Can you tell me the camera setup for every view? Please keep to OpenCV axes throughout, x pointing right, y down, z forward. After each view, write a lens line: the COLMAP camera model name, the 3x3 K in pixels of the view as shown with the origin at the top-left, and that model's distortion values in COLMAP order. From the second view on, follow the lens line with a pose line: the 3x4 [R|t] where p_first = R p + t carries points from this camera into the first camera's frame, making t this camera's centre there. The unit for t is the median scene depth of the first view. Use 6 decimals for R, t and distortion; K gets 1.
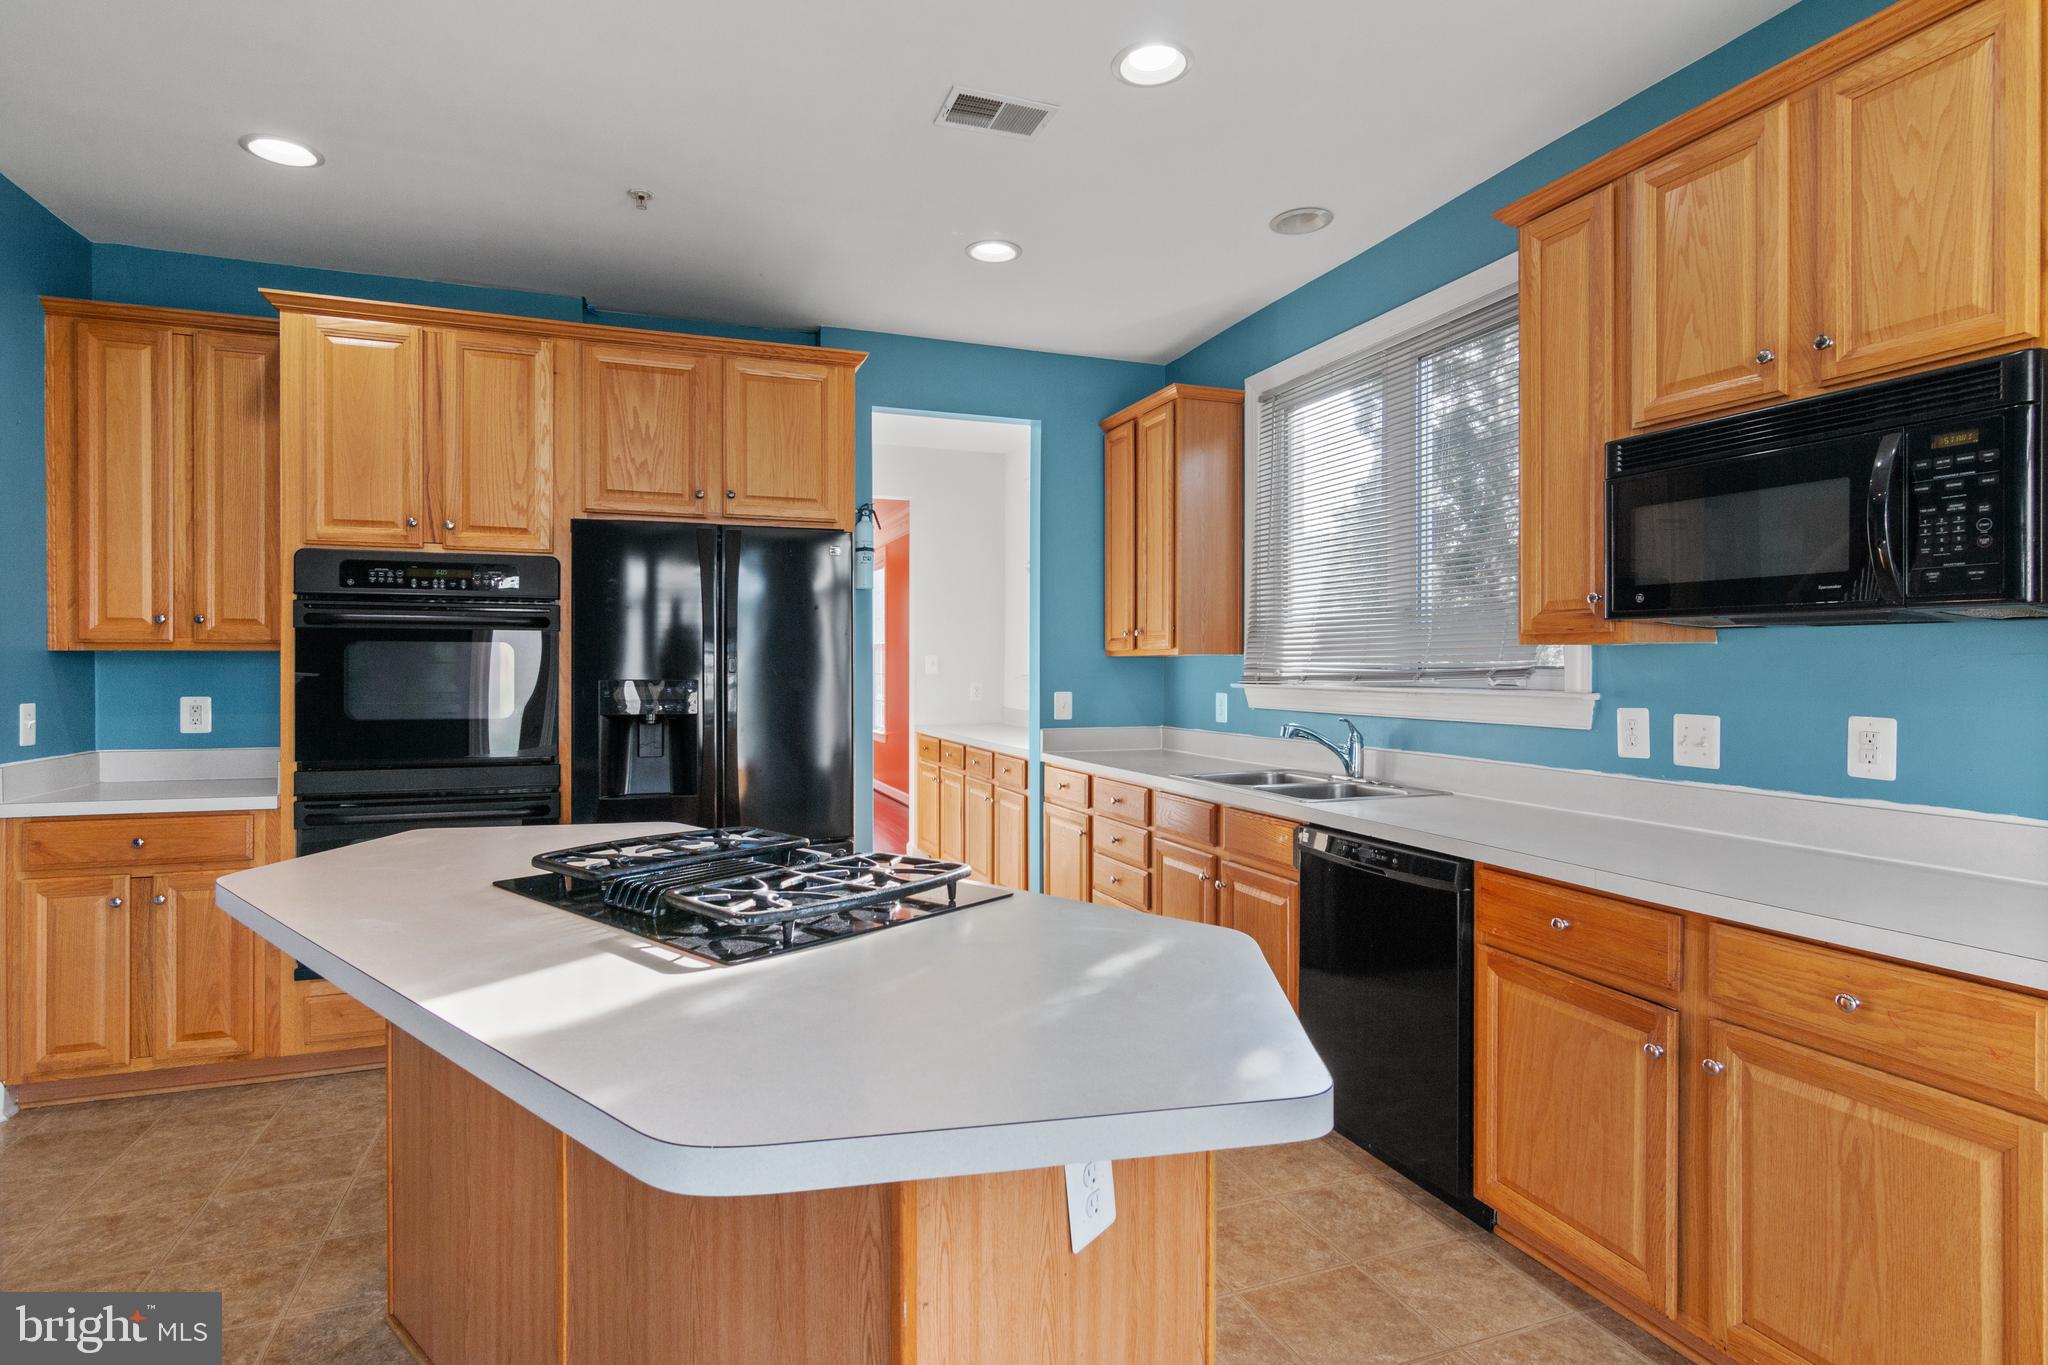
lens RADIAL K [[1036.3, 0, 1006.8], [0, 1036.3, 674.1], [0, 0, 1]] dist [-0.000142, -0.000088]
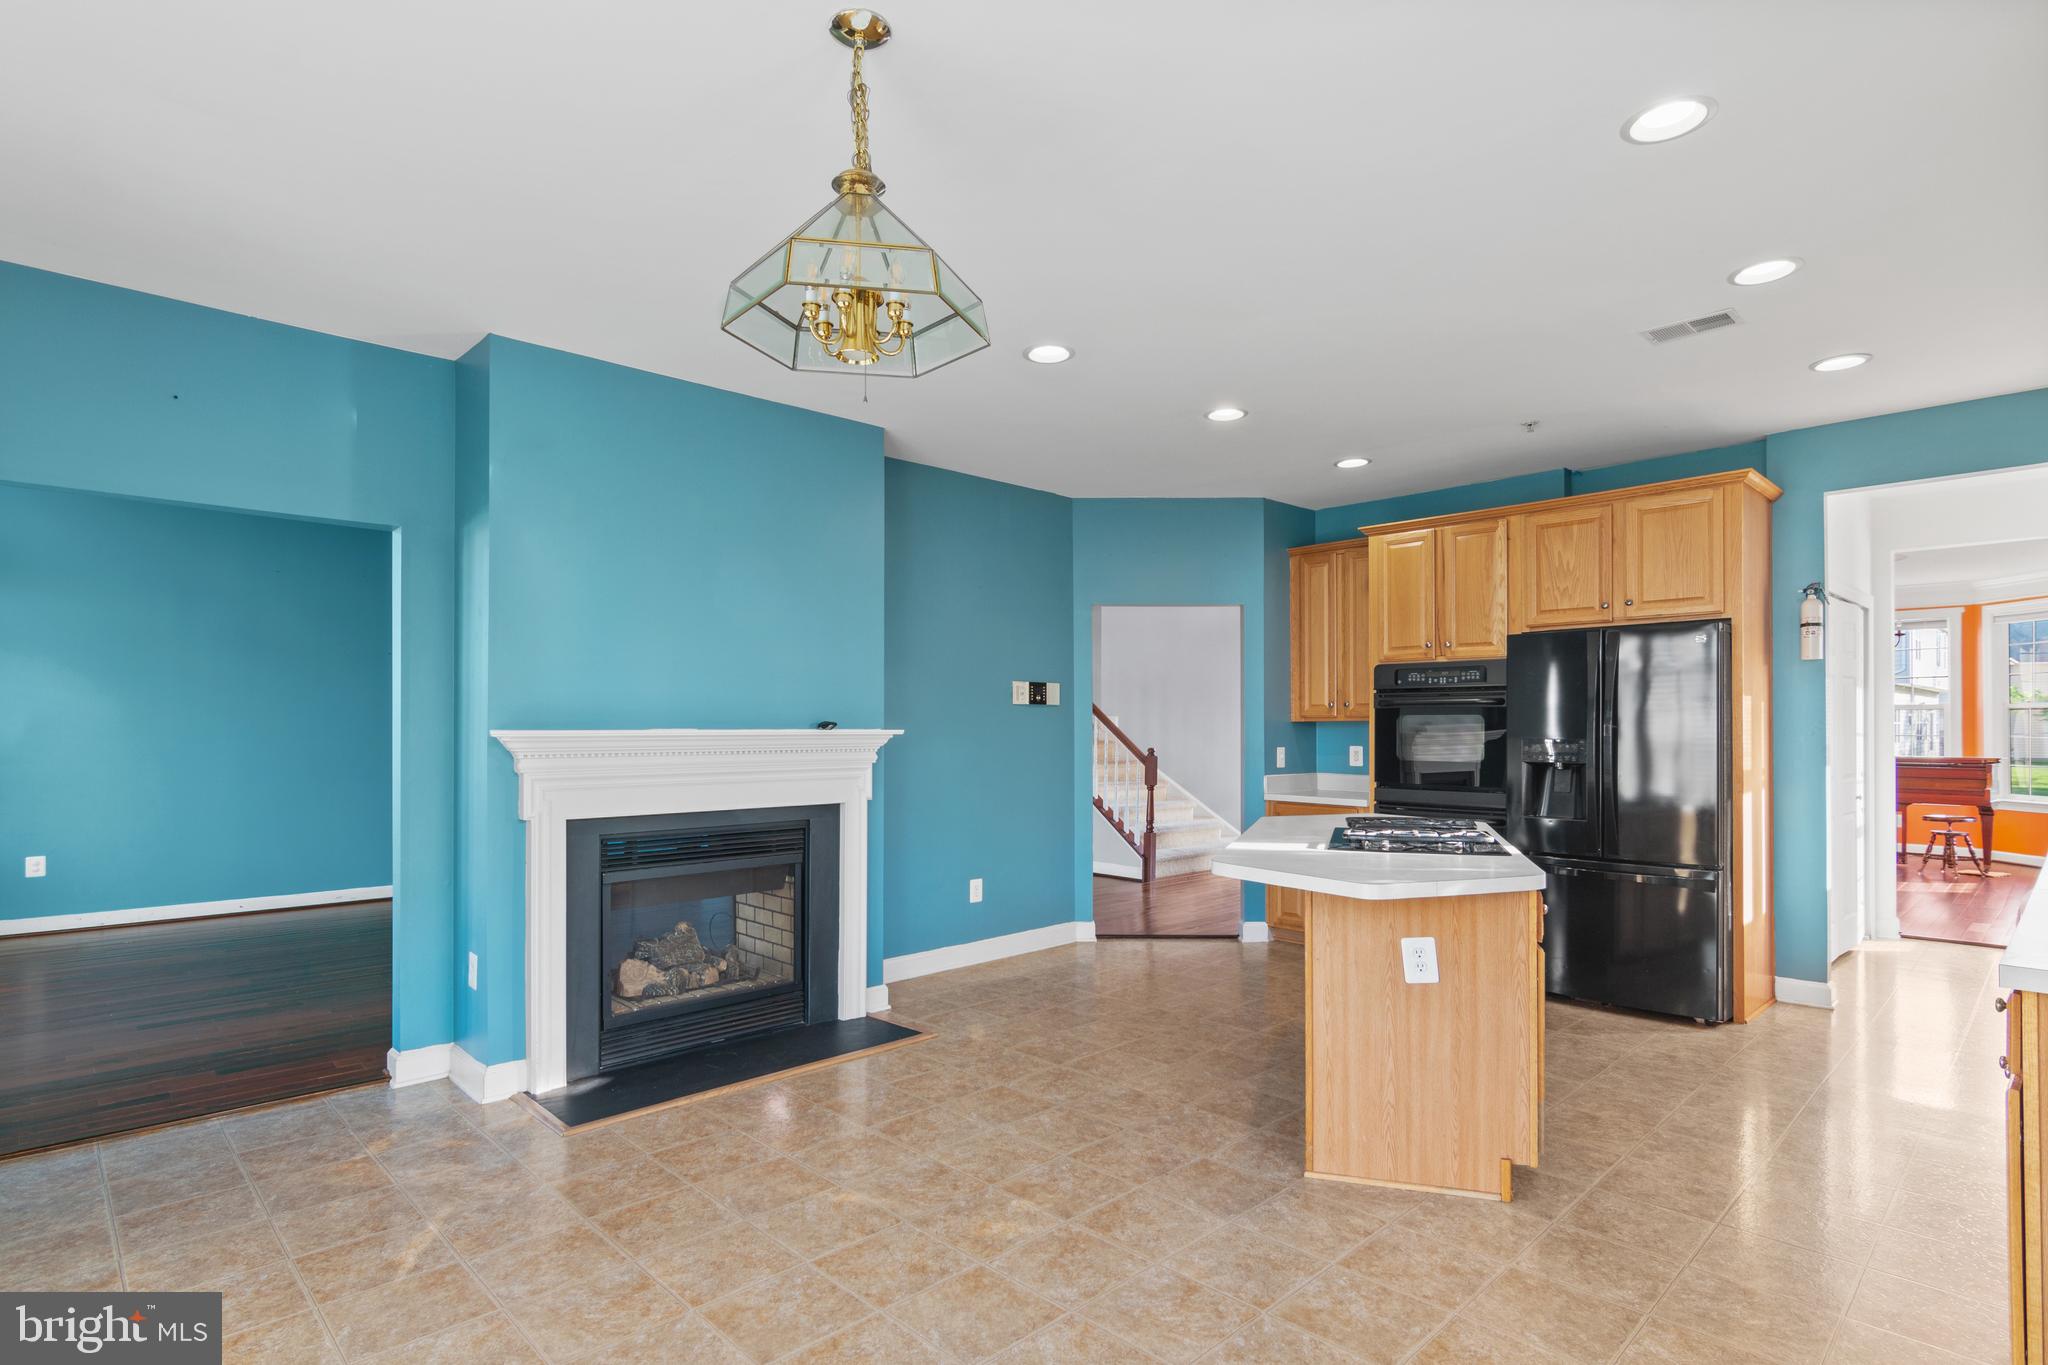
lens RADIAL K [[1036.3, 0, 1035.3], [0, 1036.3, 718.5], [0, 0, 1]] dist [-0.000142, -0.000088]
pose [[0.404821, -0.008342, -0.914358, 0.713431], [-0.006340, 0.999909, -0.011930, -0.001423], [0.914374, 0.010627, 0.404731, -0.274658]]
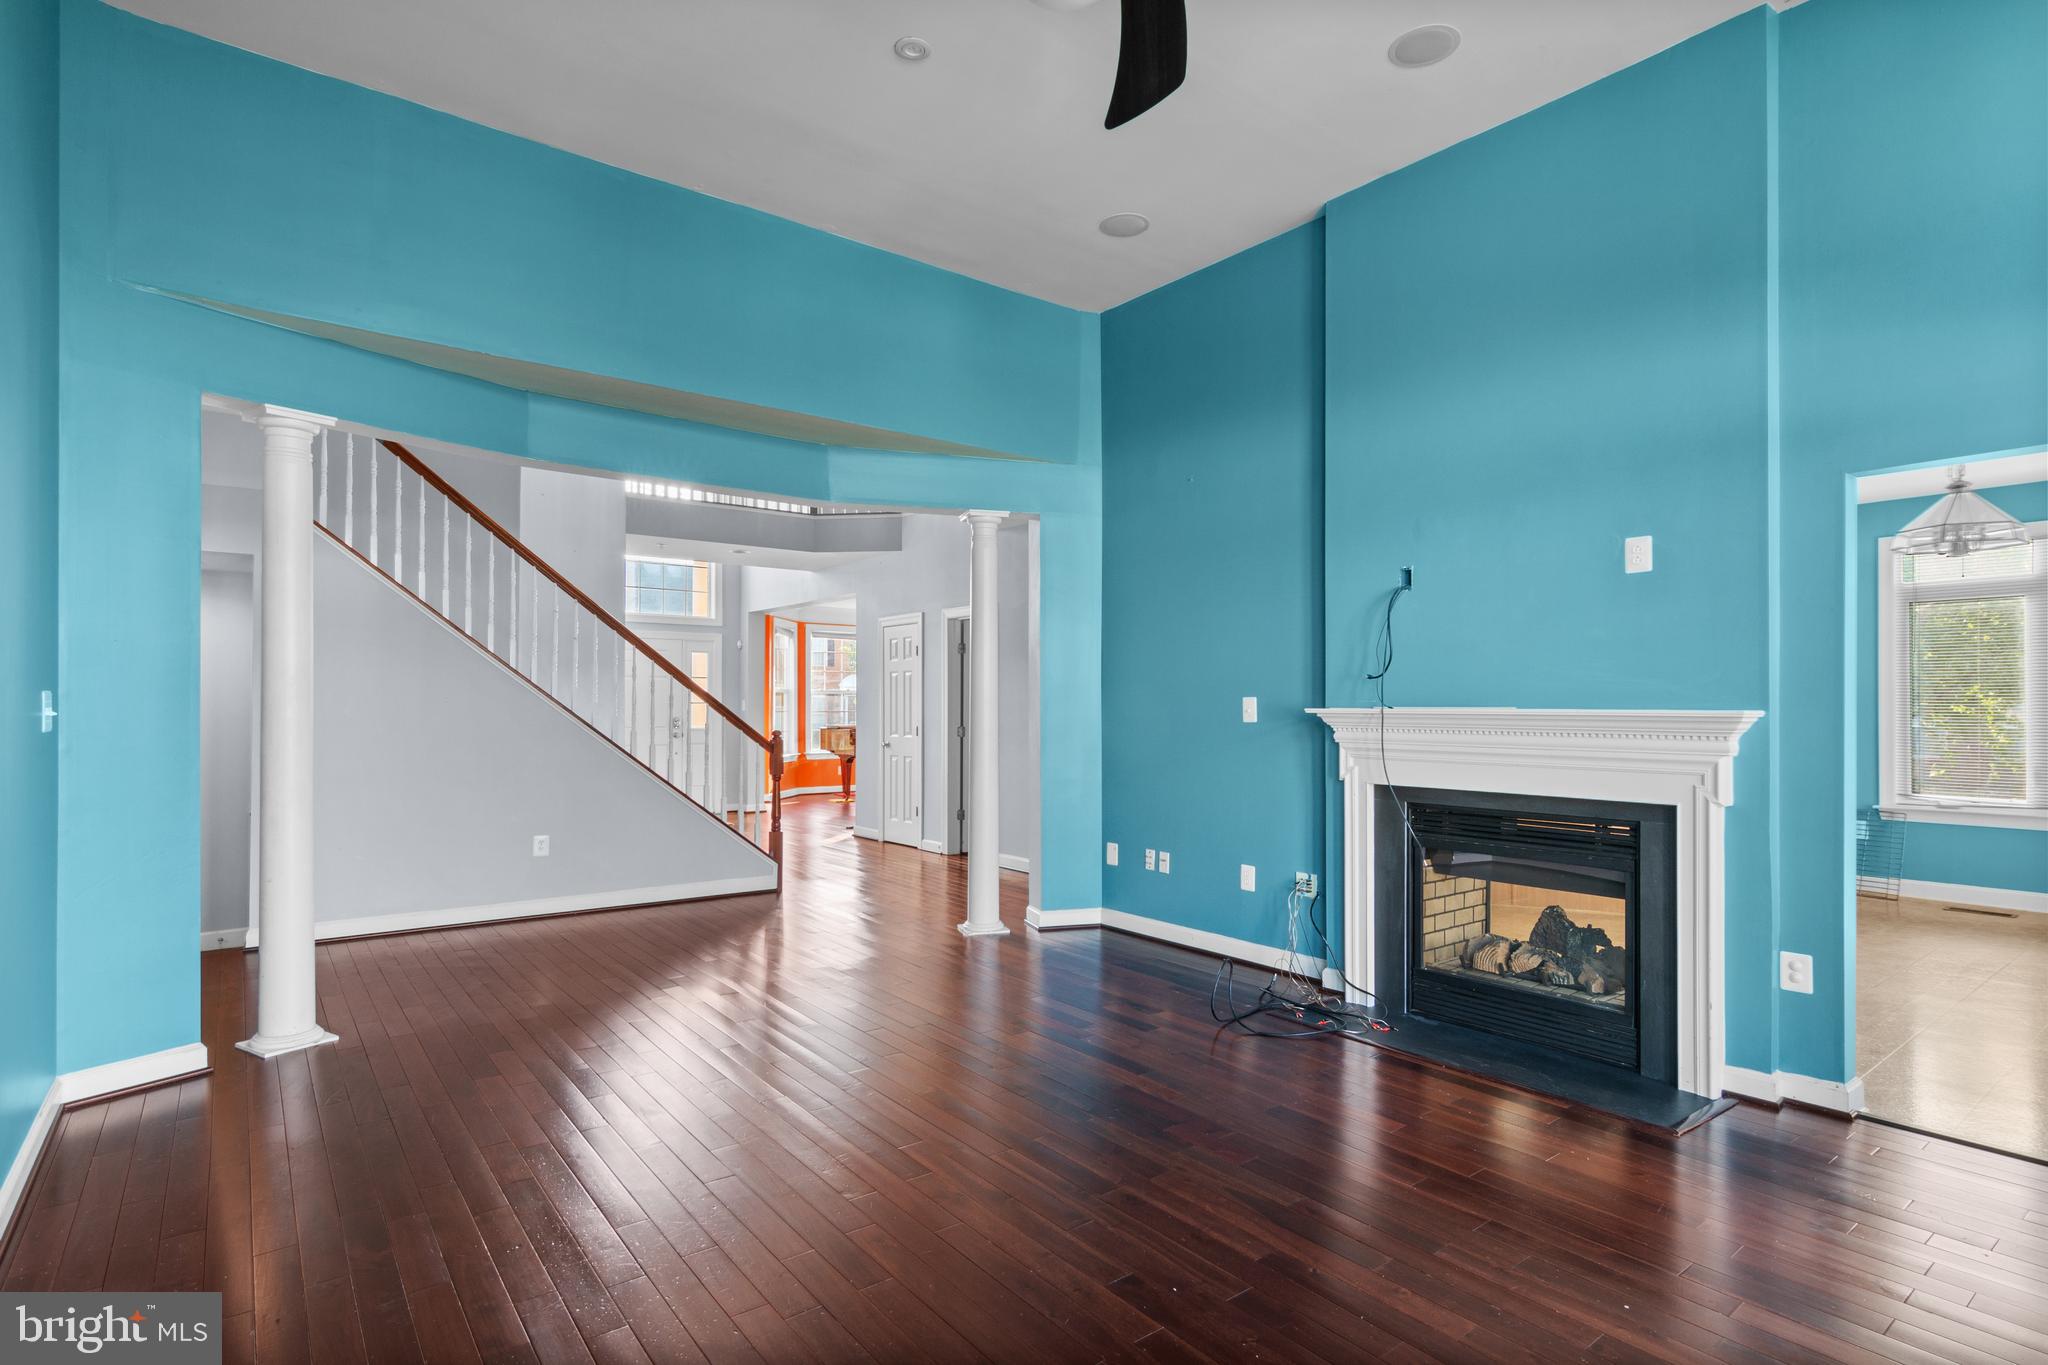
lens RADIAL K [[1036.3, 0, 1023.5], [0, 1036.3, 692.4], [0, 0, 1]] dist [-0.000142, -0.000088]
pose [[0.952848, 0.001069, 0.303448, -1.765849], [0.004901, 0.999809, -0.018910, 0.002383], [-0.303410, 0.019506, 0.952660, -1.198242]]
